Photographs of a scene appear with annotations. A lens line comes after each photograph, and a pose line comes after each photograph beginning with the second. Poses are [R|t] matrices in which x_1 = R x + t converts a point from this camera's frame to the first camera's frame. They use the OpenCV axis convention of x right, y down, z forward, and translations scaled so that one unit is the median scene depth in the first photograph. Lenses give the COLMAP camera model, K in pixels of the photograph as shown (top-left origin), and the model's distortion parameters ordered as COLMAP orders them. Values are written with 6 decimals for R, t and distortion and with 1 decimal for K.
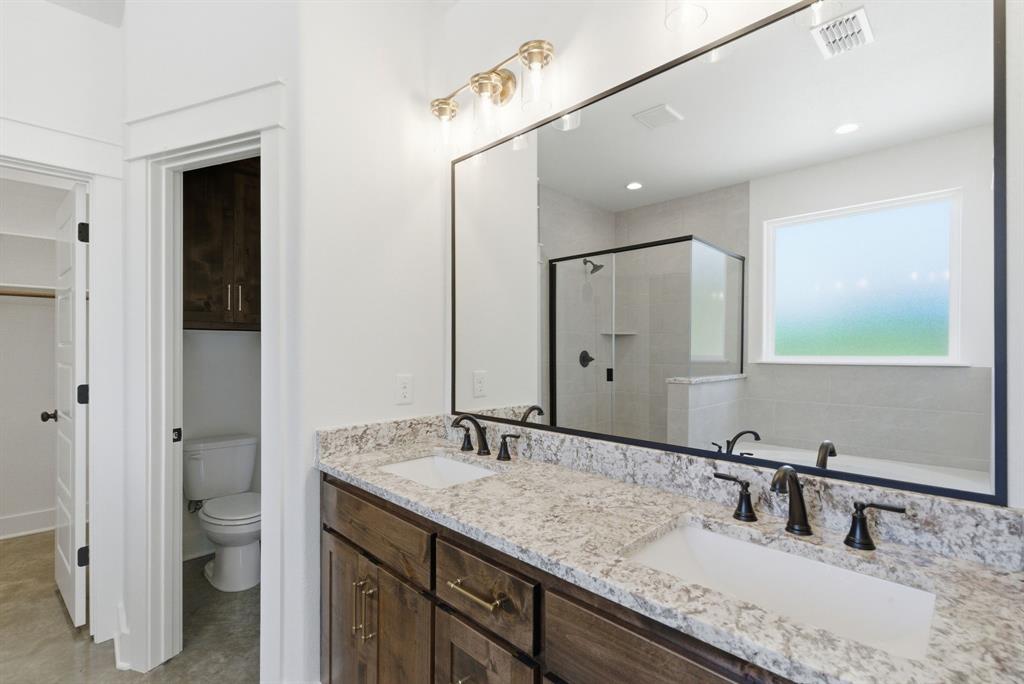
lens RADIAL K [[468.6, 0, 506.4], [0, 468.6, 343.3], [0, 0, 1]] dist [-0.000264, -0.000553]
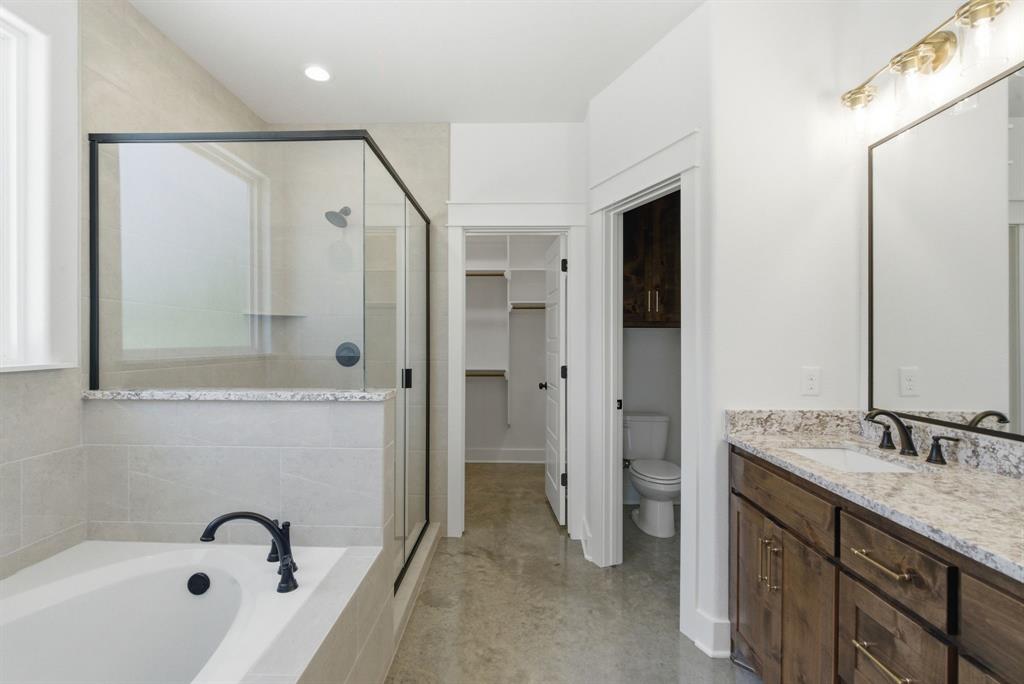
lens RADIAL K [[468.6, 0, 506.4], [0, 468.6, 343.3], [0, 0, 1]] dist [-0.000264, -0.000553]
pose [[0.696047, 0.002743, -0.717991, 0.066909], [0.005555, 0.999942, 0.009205, 0.000686], [0.717975, -0.010396, 0.695991, -0.240465]]
